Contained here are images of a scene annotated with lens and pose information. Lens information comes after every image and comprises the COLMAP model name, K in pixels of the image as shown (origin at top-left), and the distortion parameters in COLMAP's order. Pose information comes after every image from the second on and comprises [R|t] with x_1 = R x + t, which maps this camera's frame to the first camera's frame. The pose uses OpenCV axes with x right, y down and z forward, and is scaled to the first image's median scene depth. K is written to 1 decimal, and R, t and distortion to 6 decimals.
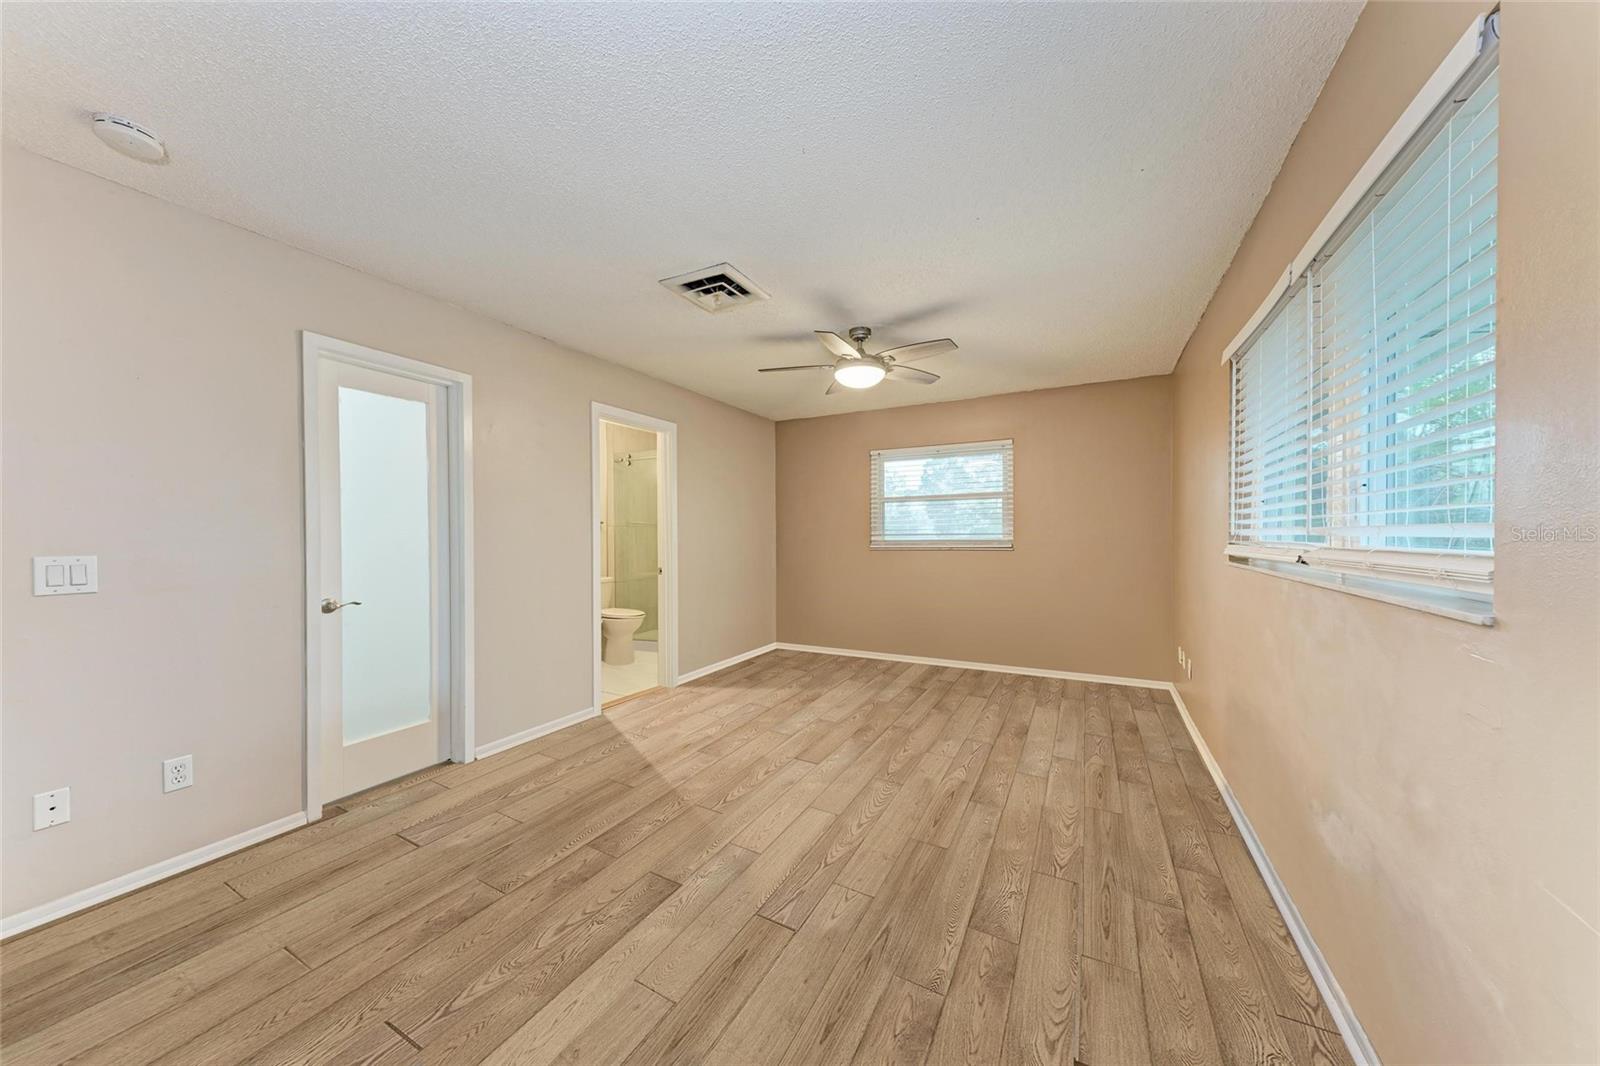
lens RADIAL K [[549.5, 0, 806.3], [0, 549.5, 531.6], [0, 0, 1]] dist [0.012798, -0.002511]
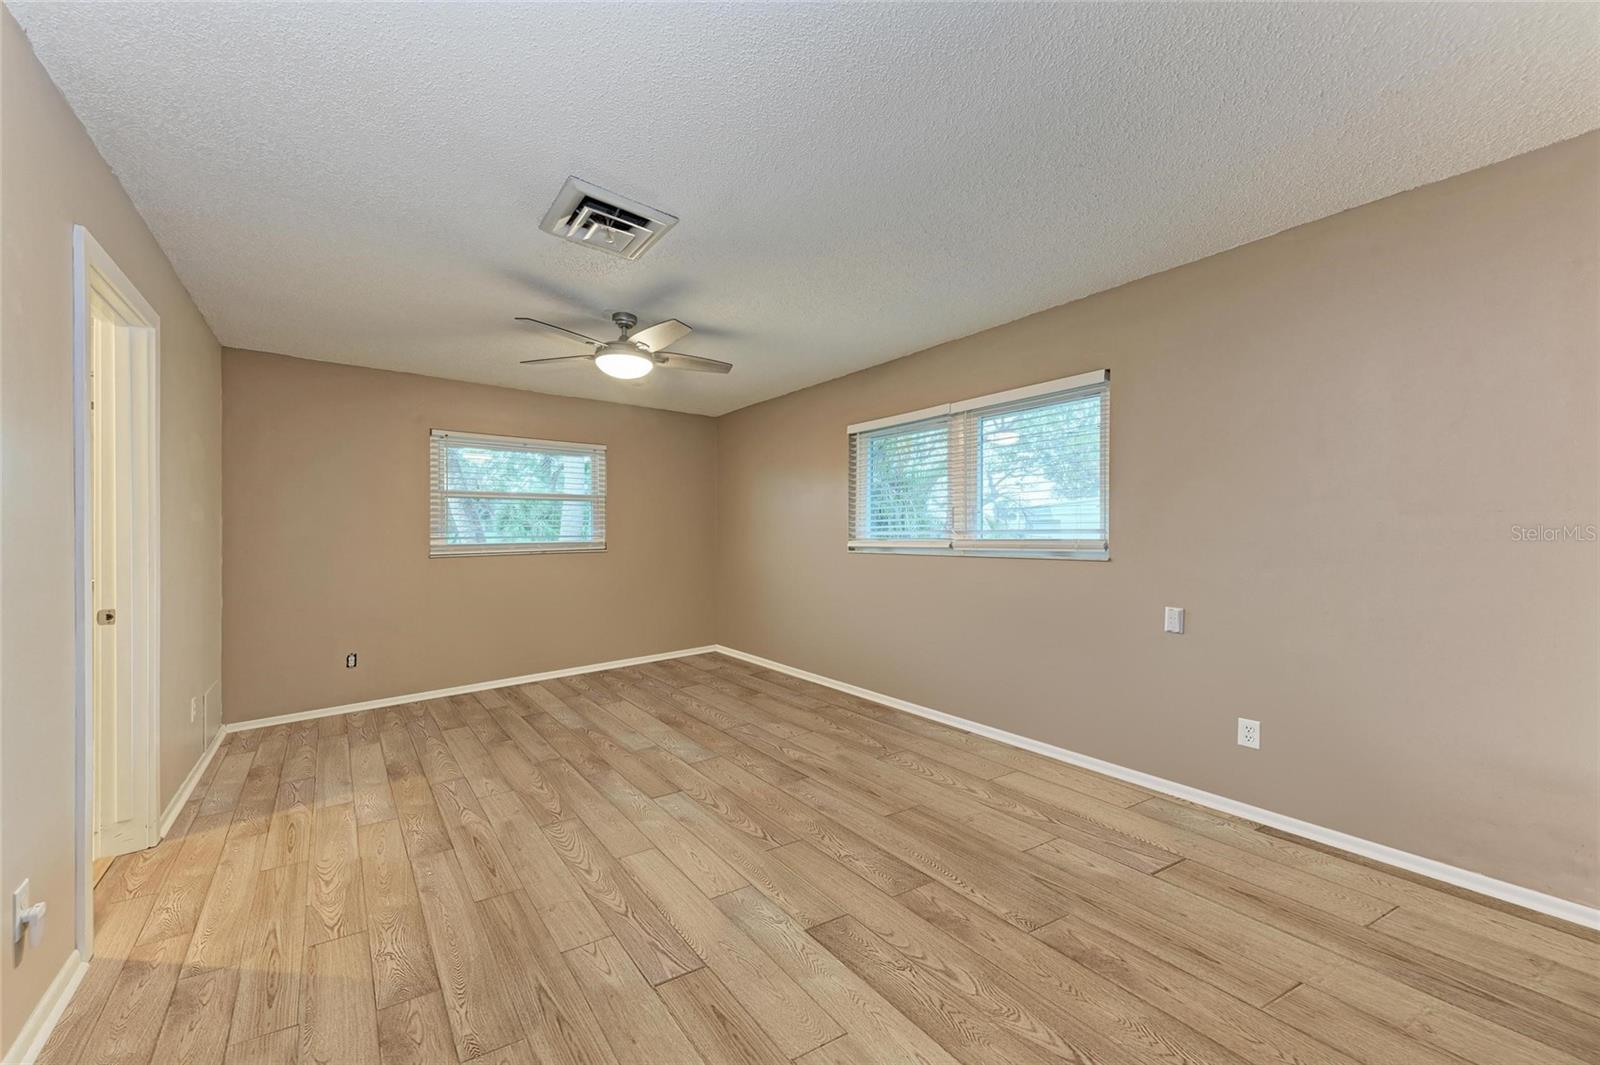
lens RADIAL K [[549.5, 0, 808.8], [0, 549.5, 535.3], [0, 0, 1]] dist [0.012798, -0.002511]
pose [[0.378165, -0.001047, 0.925738, -0.438380], [0.003169, 0.999995, -0.000163, 0.004026], [-0.925733, 0.002996, 0.378166, 0.243255]]
